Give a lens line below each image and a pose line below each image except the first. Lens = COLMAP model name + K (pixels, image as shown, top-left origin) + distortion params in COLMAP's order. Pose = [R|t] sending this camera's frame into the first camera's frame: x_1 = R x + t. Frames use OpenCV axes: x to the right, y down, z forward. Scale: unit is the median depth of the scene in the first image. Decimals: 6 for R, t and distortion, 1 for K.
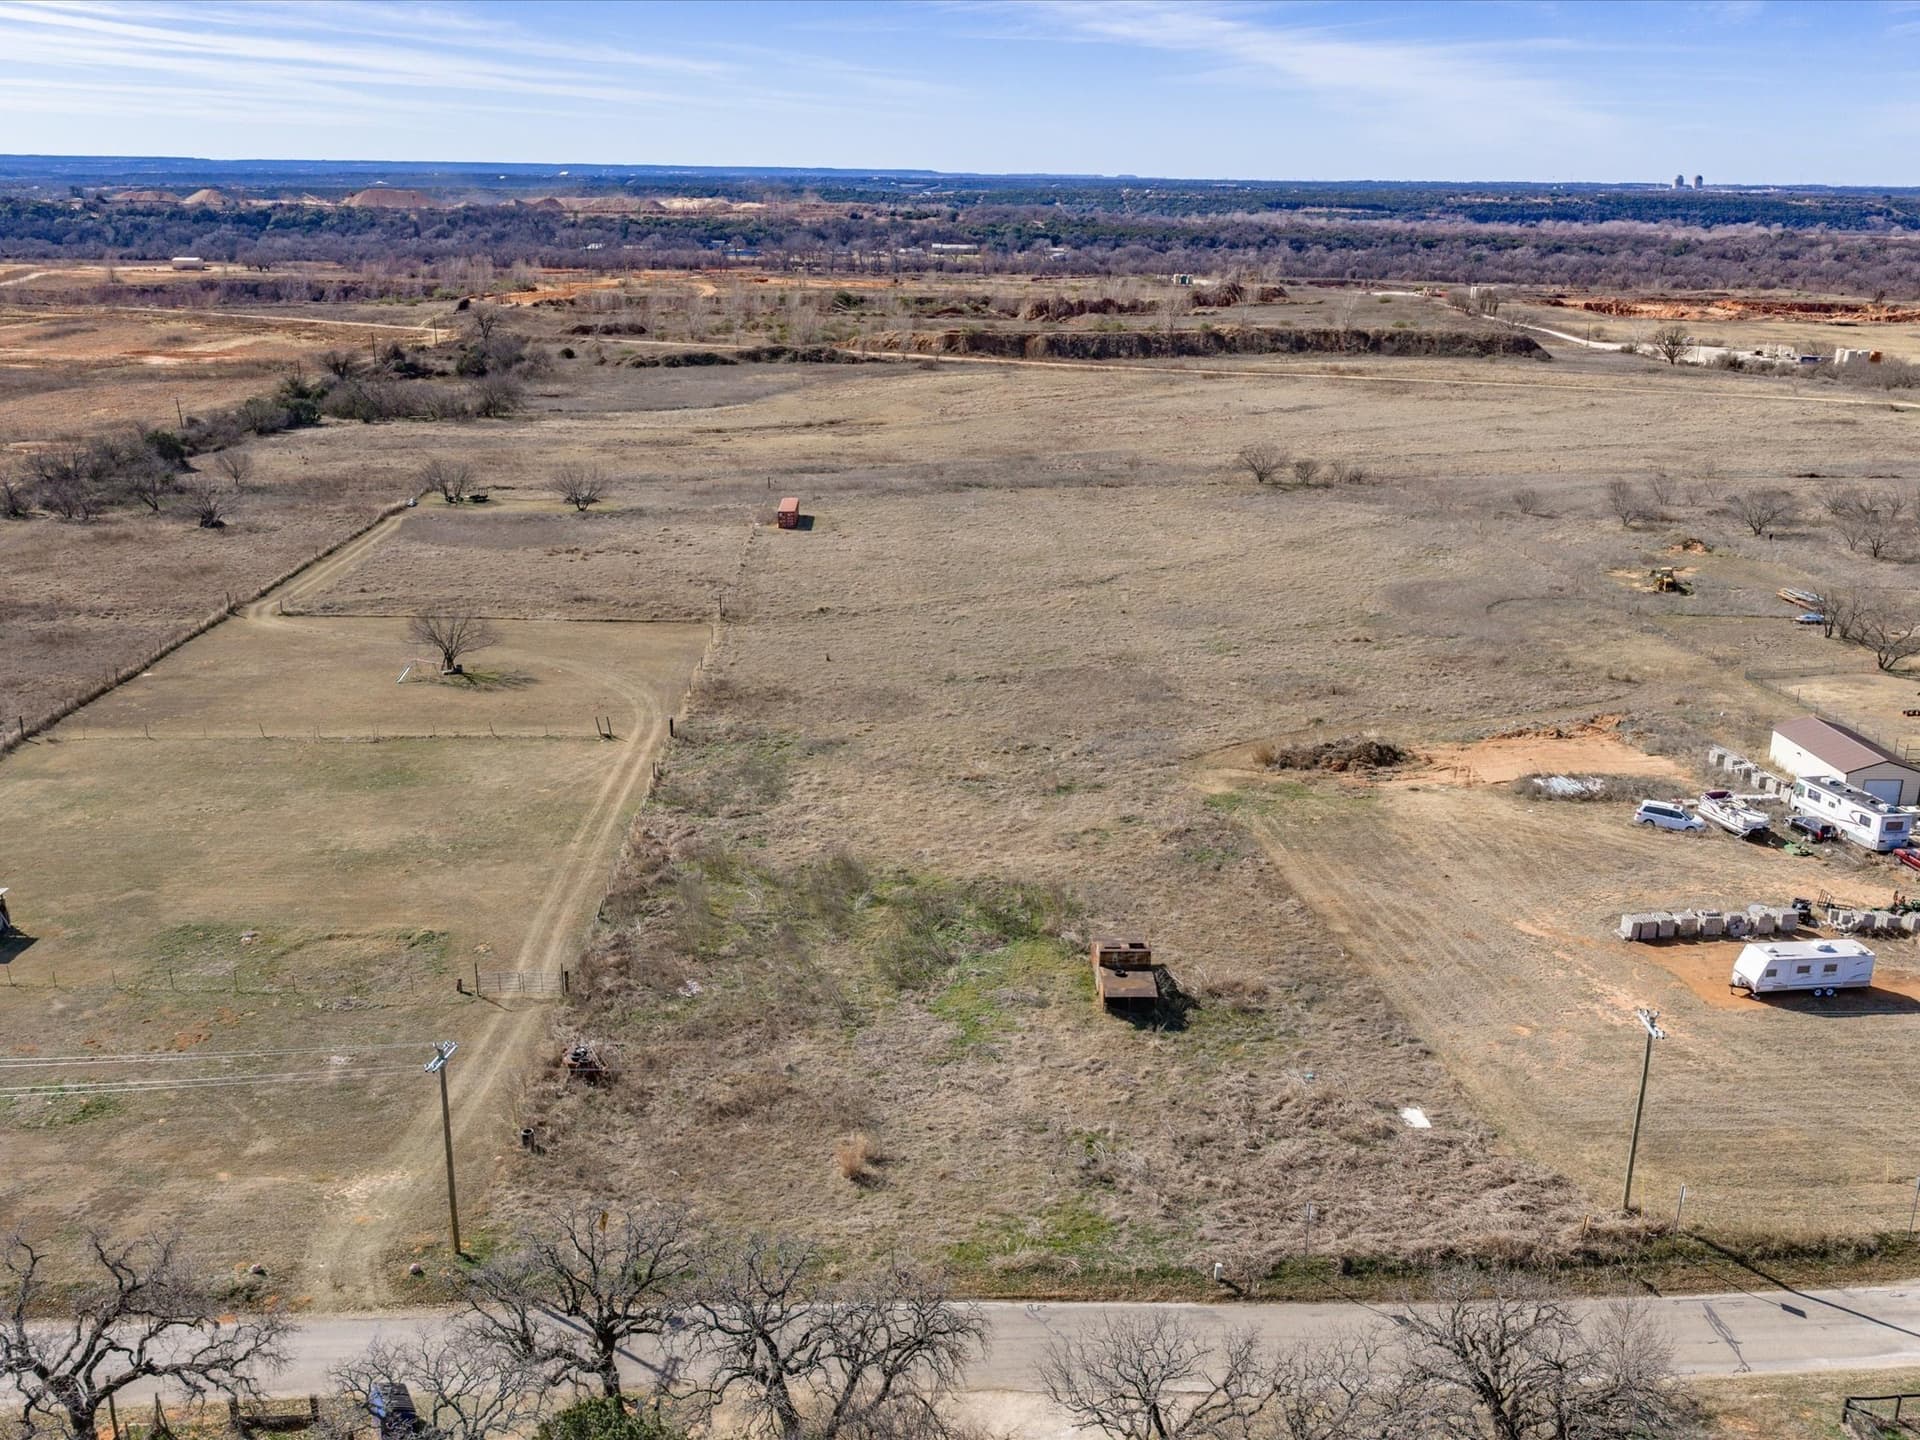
lens RADIAL K [[1782.2, 0, 969.1], [0, 1782.2, 732.0], [0, 0, 1]] dist [0.005275, 0.000000]
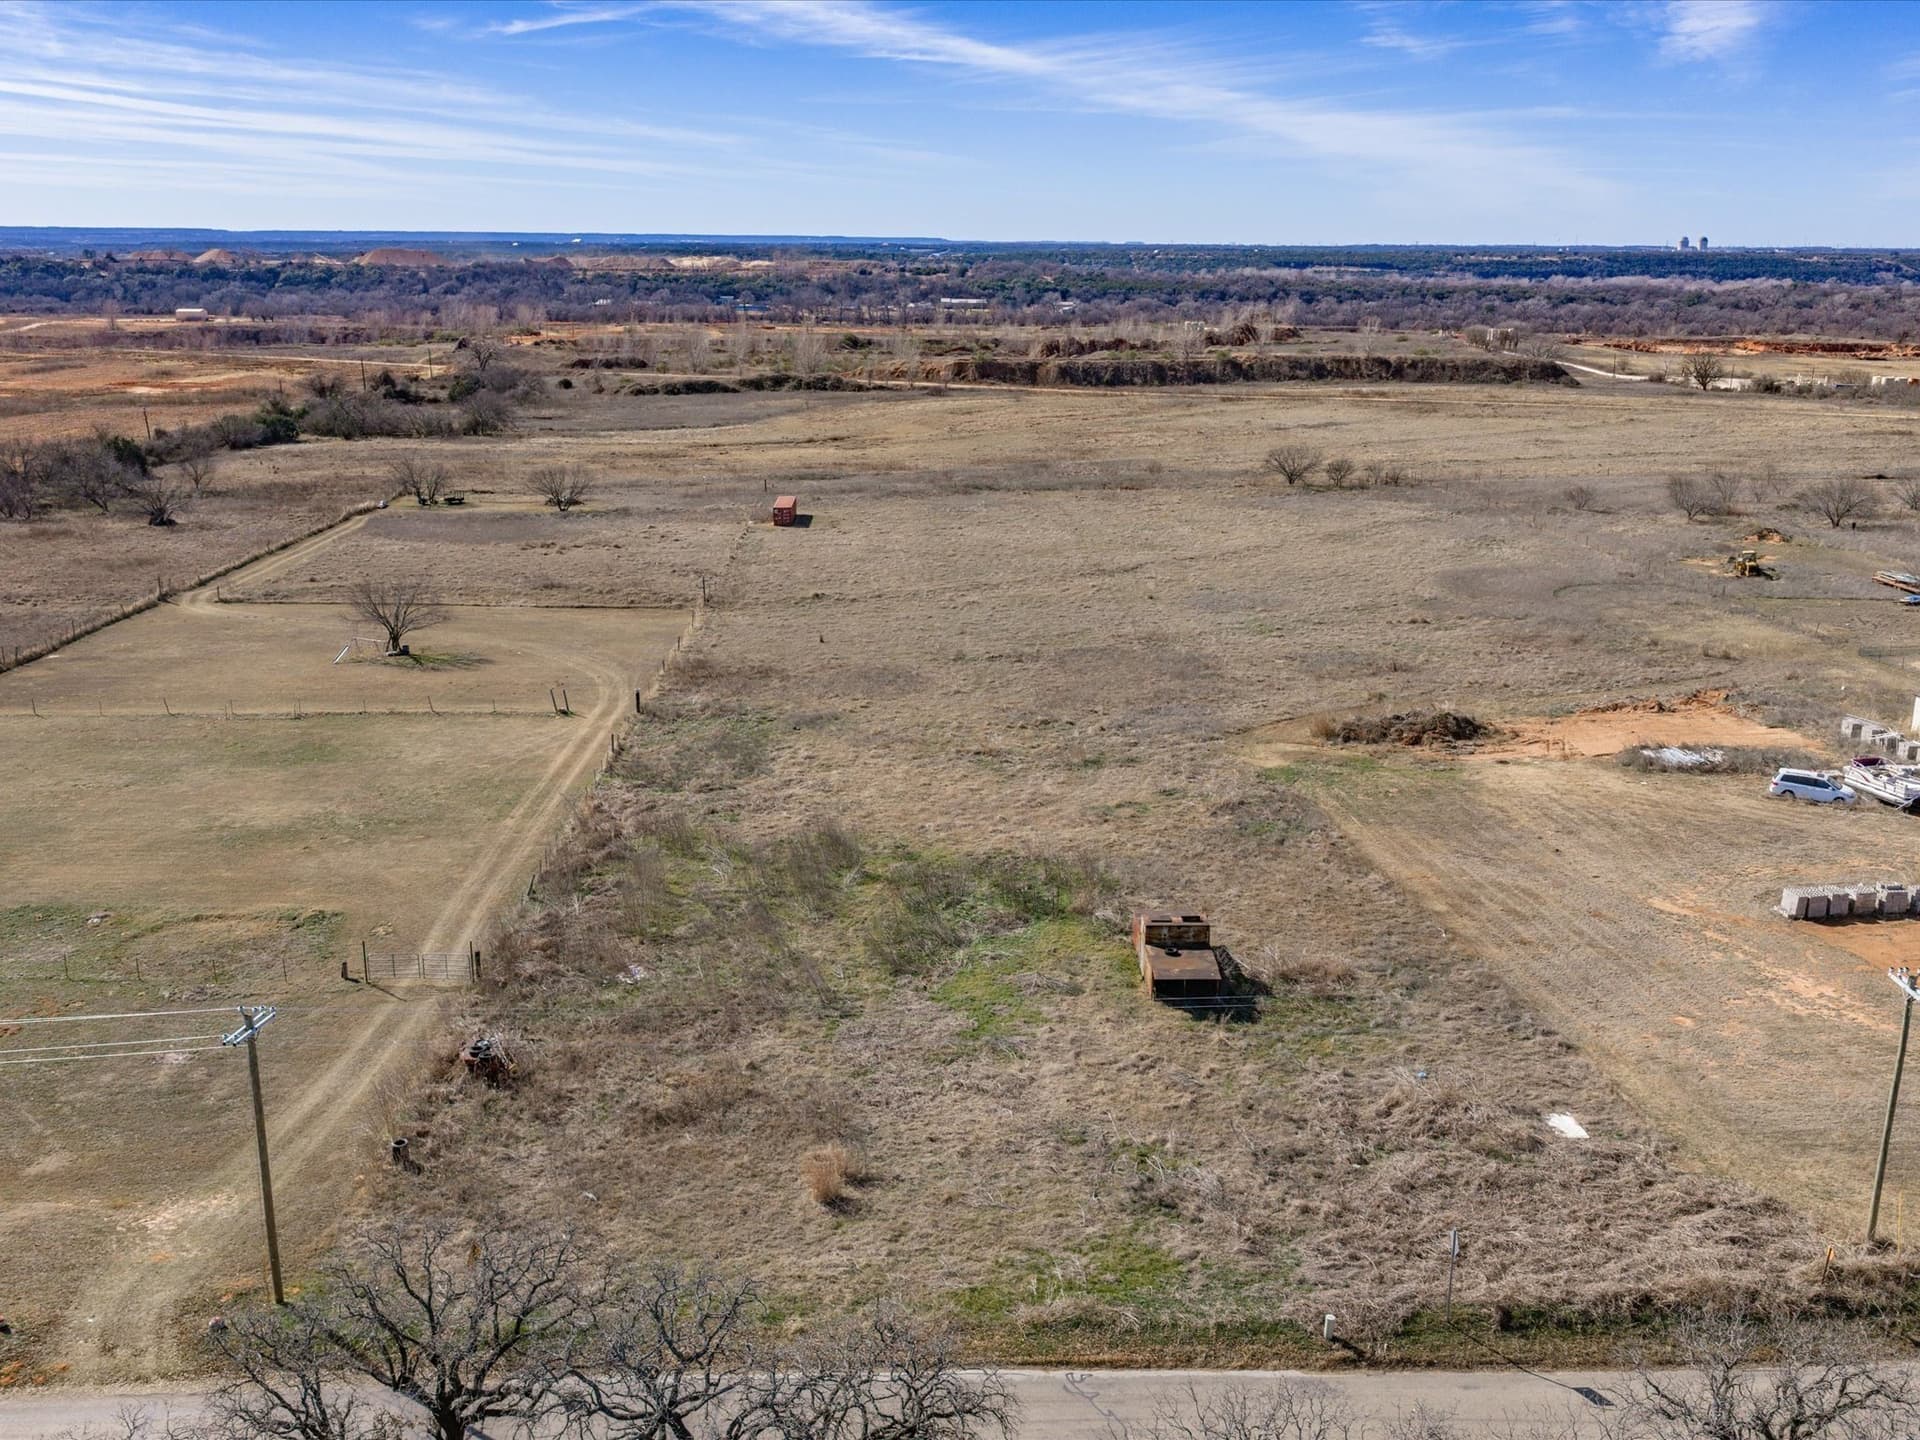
lens RADIAL K [[1782.2, 0, 969.3], [0, 1782.2, 732.8], [0, 0, 1]] dist [0.005275, 0.000000]
pose [[0.999977, -0.003391, -0.005822, -0.000359], [0.003188, 0.999395, -0.034632, 0.032259], [0.005936, 0.034613, 0.999383, 0.099929]]
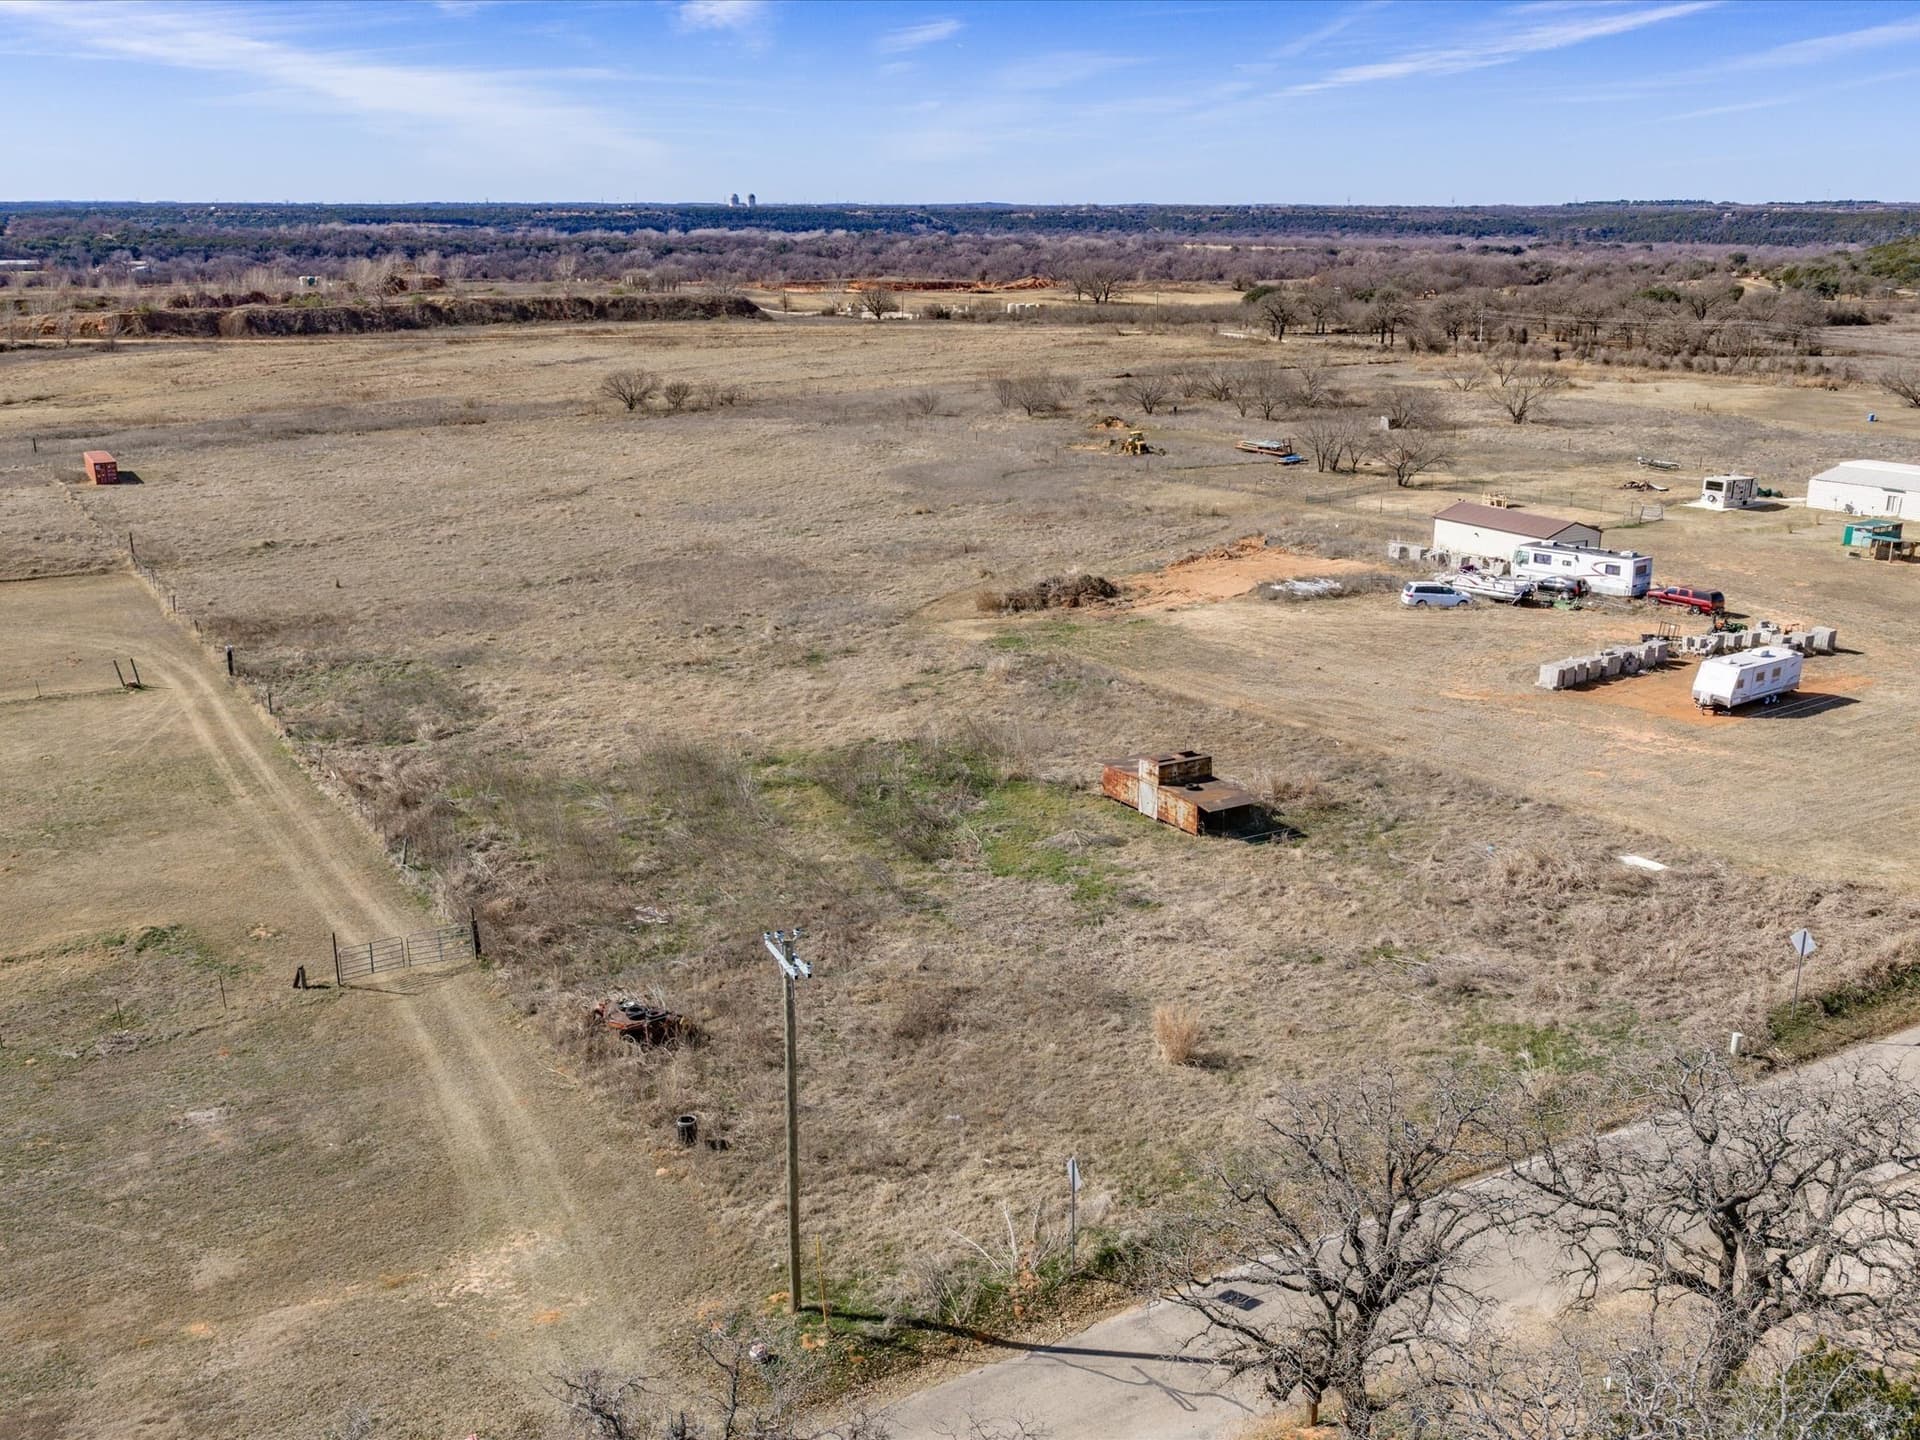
lens RADIAL K [[1782.2, 0, 963.6], [0, 1782.2, 714.7], [0, 0, 1]] dist [0.005275, 0.000000]
pose [[0.881980, -0.138145, 0.450586, -0.175337], [0.147773, 0.988923, 0.013941, 0.038875], [-0.447521, 0.054289, 0.892624, 0.170863]]
